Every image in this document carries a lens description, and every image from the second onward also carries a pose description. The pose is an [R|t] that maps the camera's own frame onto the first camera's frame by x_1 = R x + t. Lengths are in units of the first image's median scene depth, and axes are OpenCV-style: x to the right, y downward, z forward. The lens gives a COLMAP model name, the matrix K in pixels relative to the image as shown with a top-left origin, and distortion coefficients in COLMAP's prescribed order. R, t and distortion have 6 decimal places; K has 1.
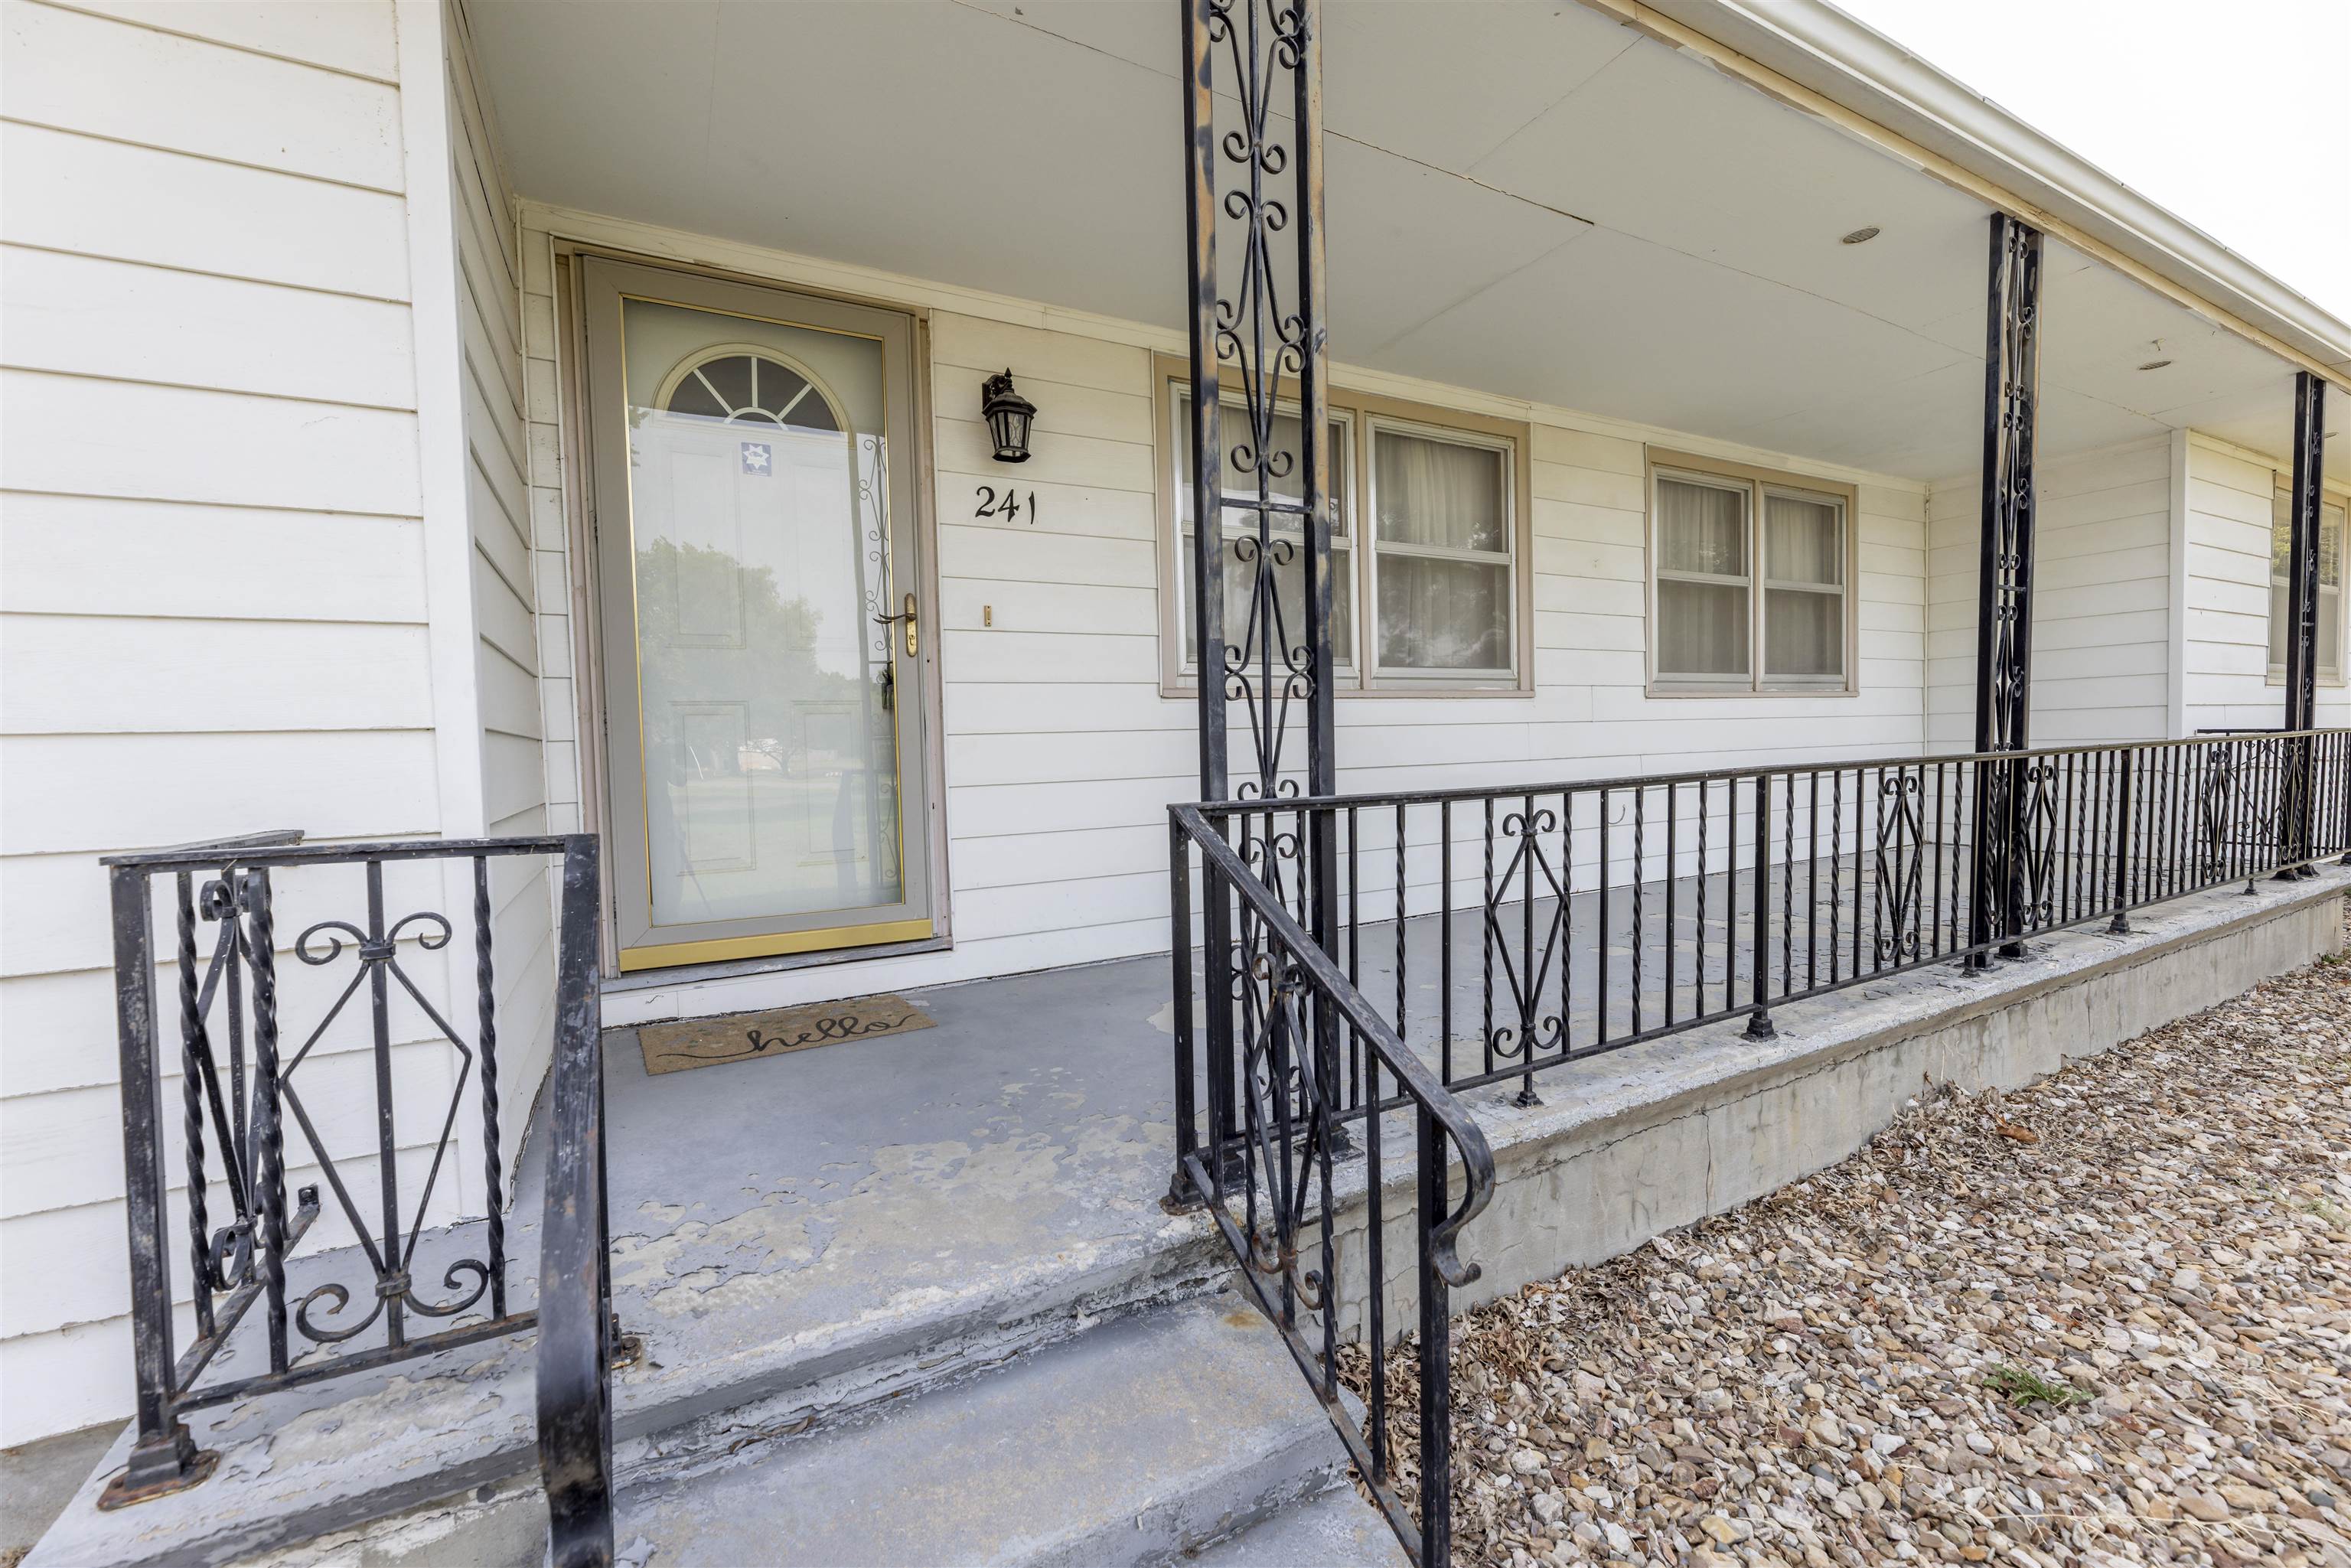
lens RADIAL K [[939.9, 0, 1137.6], [0, 939.9, 783.6], [0, 0, 1]] dist [0.008738, -0.000084]
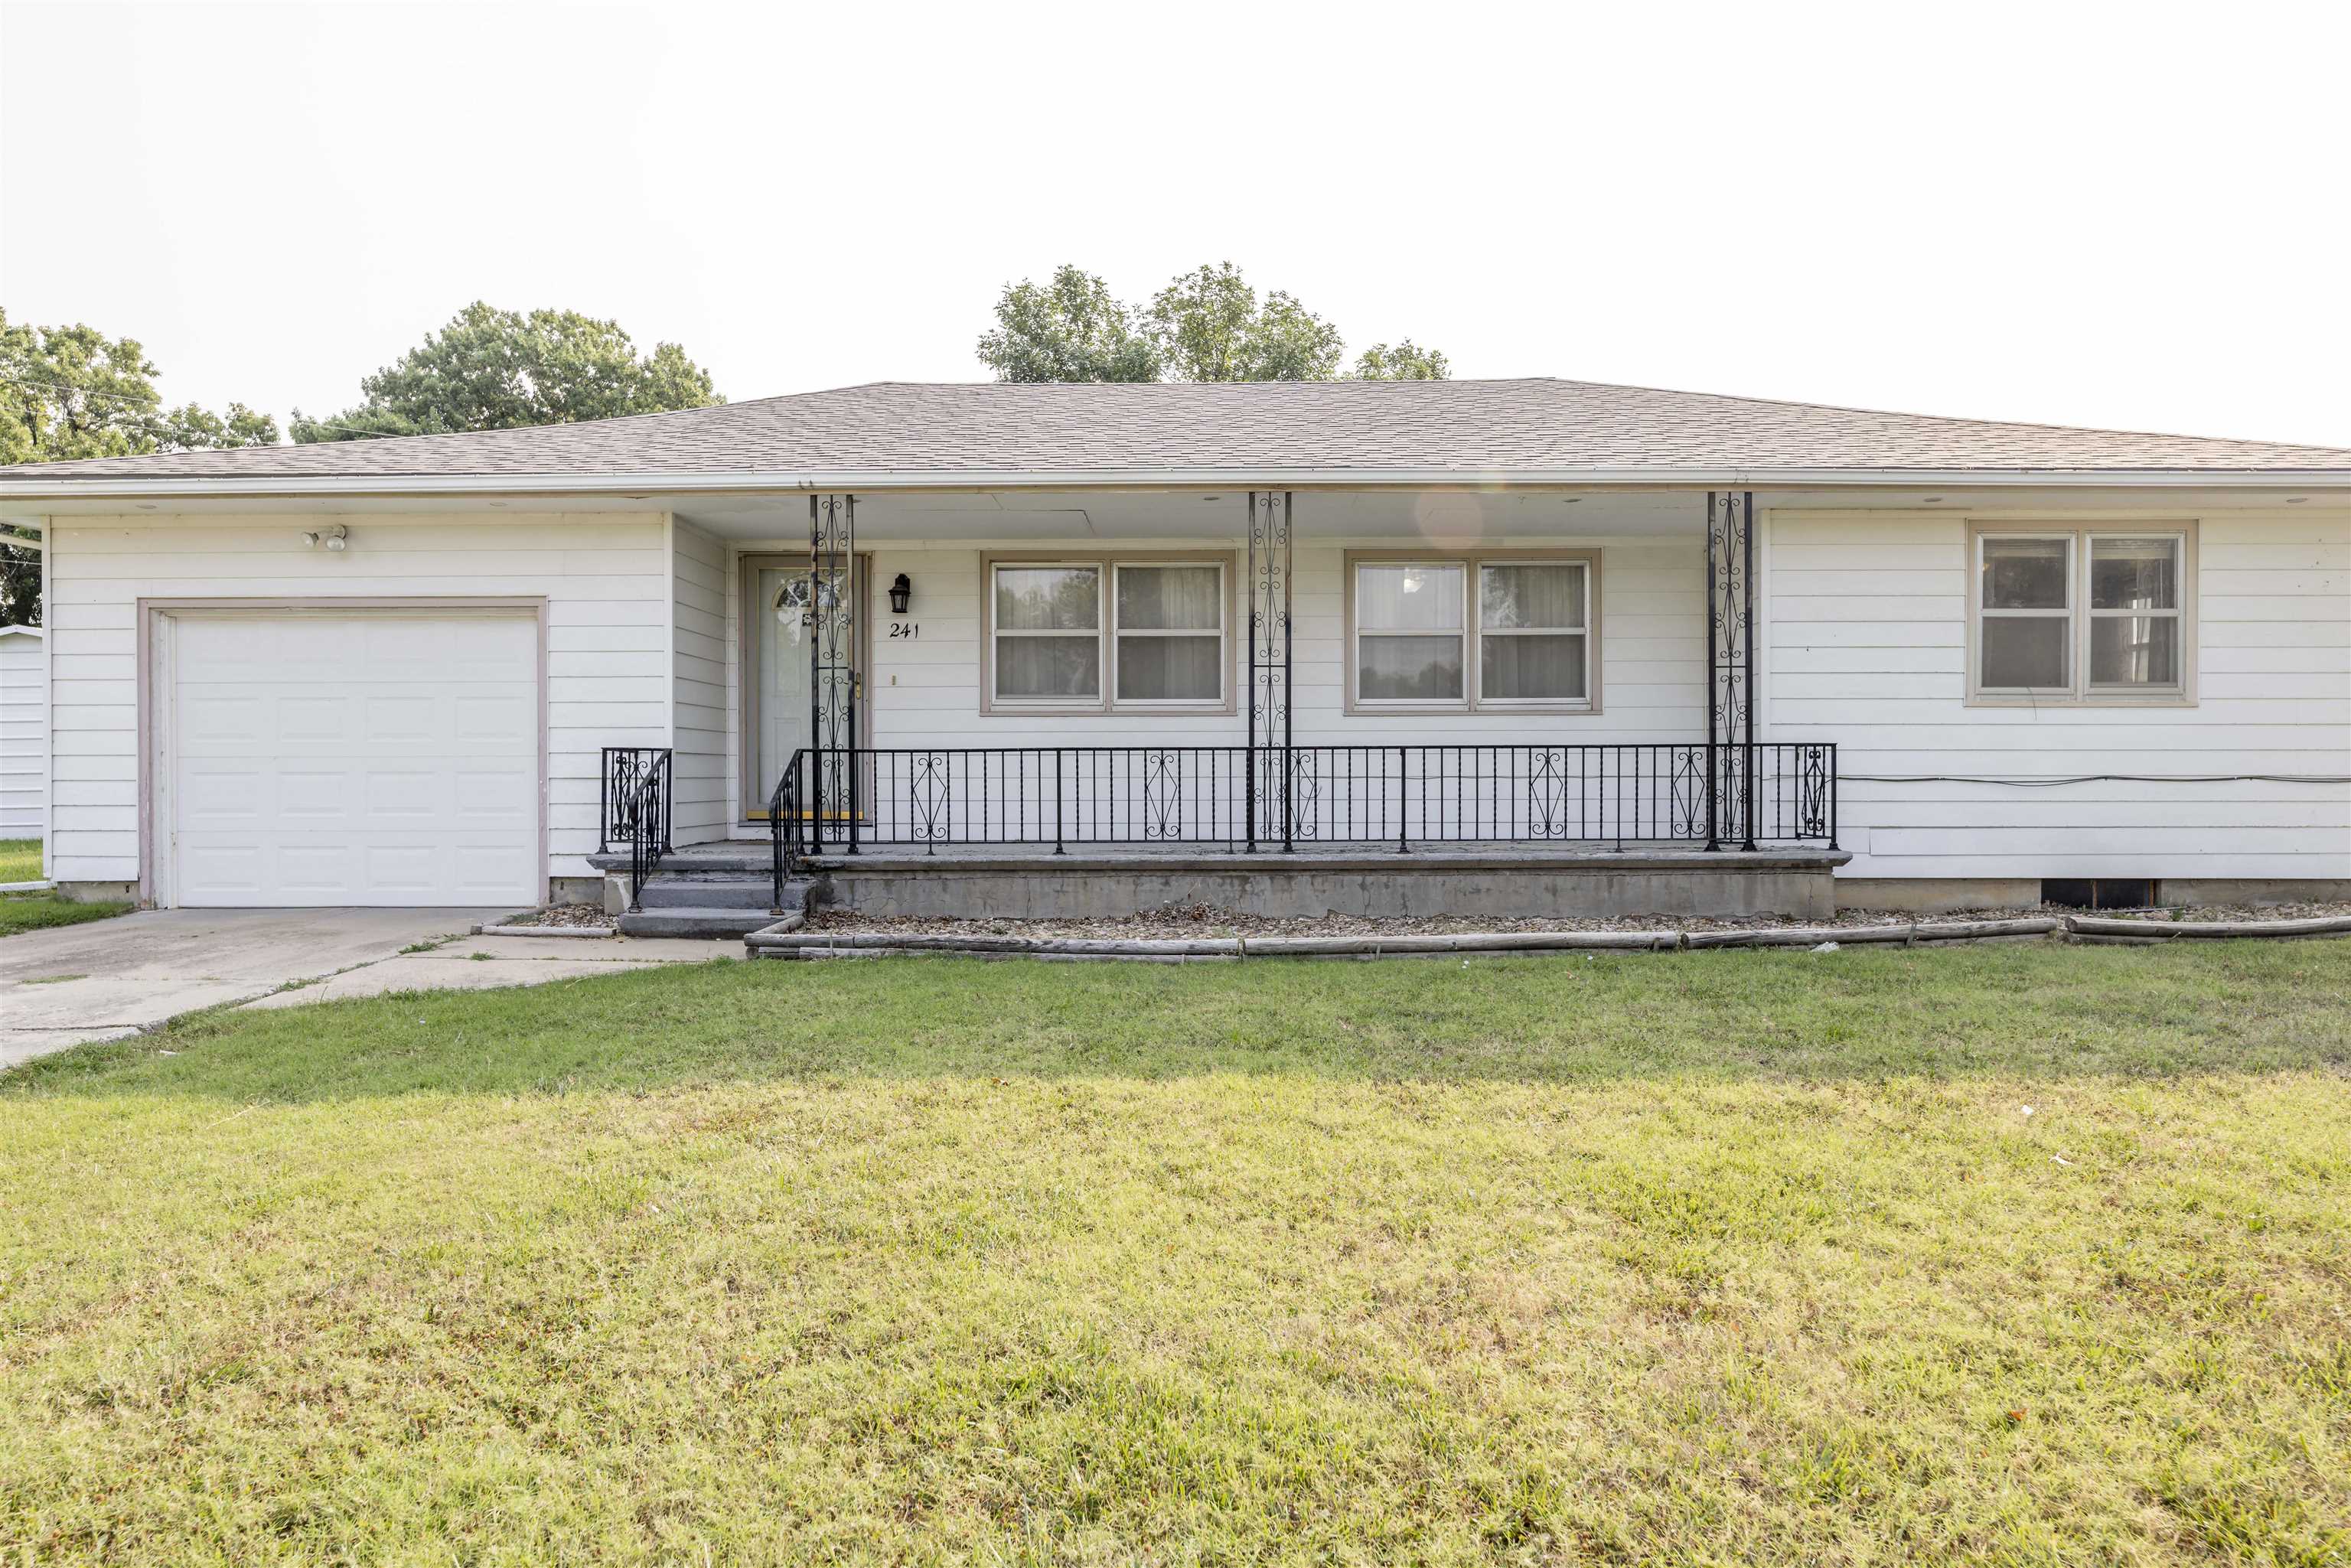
lens RADIAL K [[1562.2, 0, 1175.5], [0, 1562.2, 784.0], [0, 0, 1]] dist [0.004074, 0.000695]
pose [[0.865557, 0.025232, -0.500175, 2.315205], [-0.042455, 0.998832, -0.023082, 0.126407], [0.499008, 0.041213, 0.865617, -1.897933]]
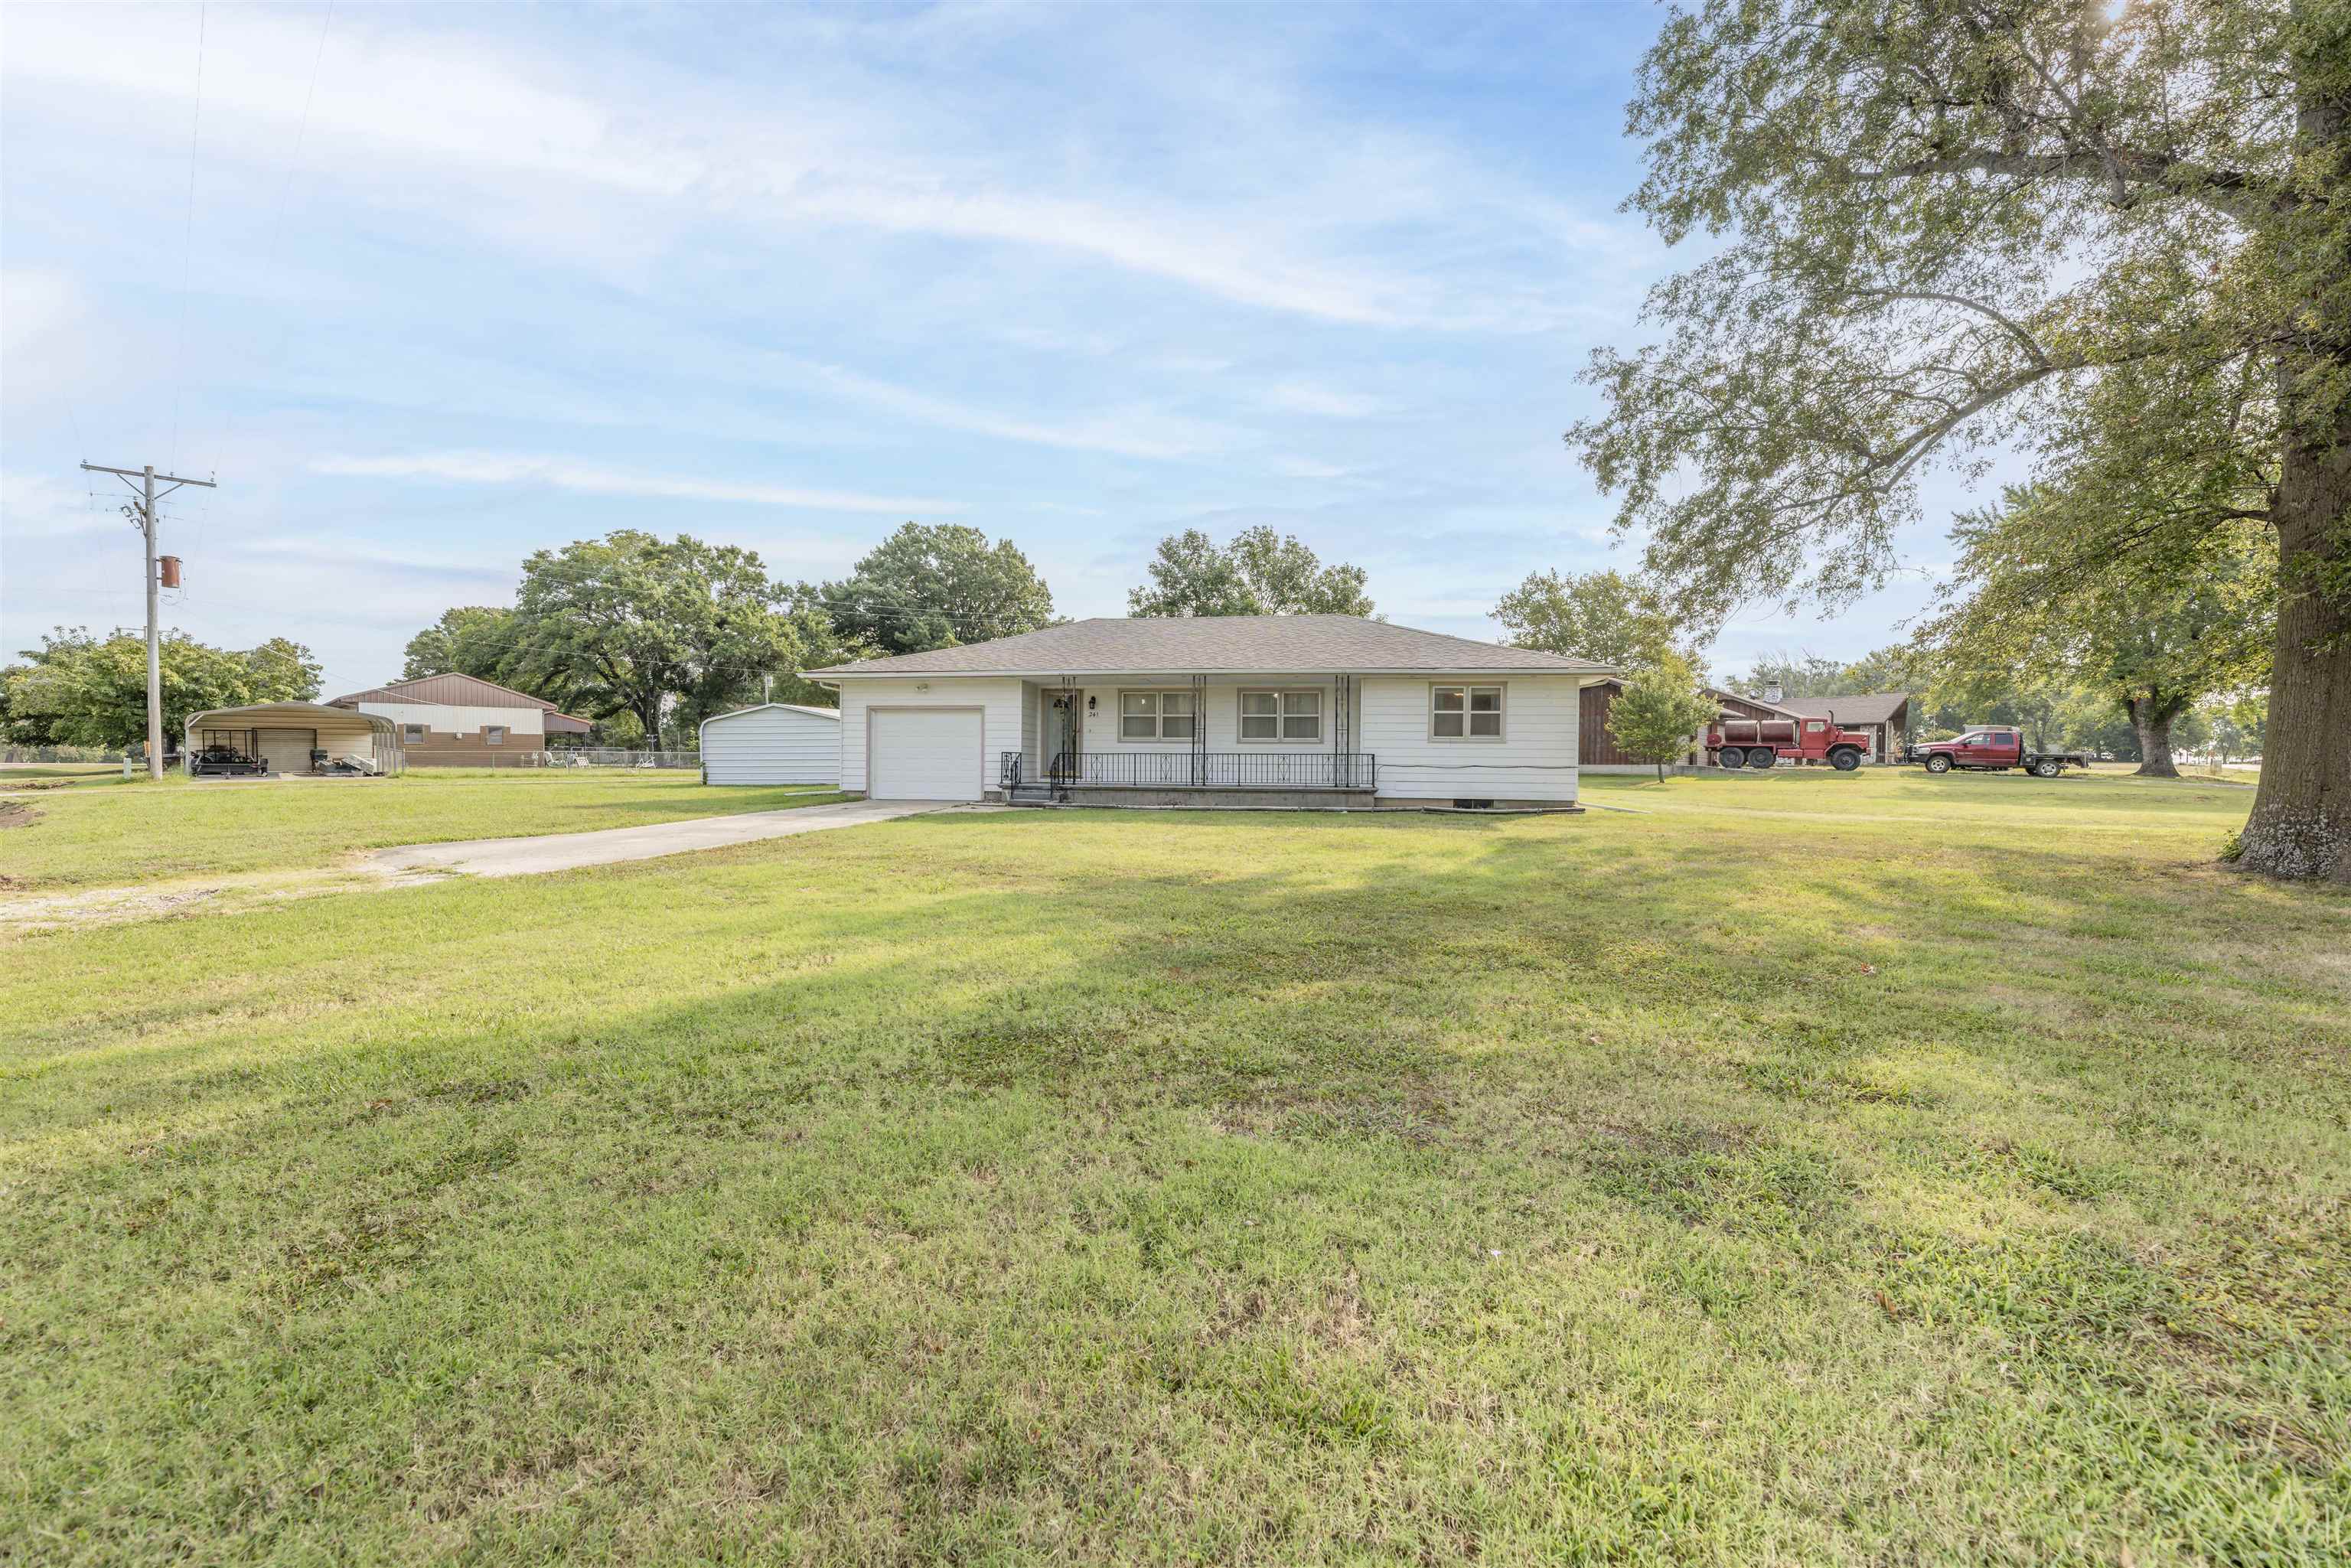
lens RADIAL K [[939.9, 0, 1137.6], [0, 939.9, 783.6], [0, 0, 1]] dist [0.008738, -0.000084]
pose [[0.770907, 0.041012, -0.635626, 4.557304], [-0.058025, 0.998297, -0.005962, 0.229388], [0.634299, 0.041479, 0.771974, -4.129373]]
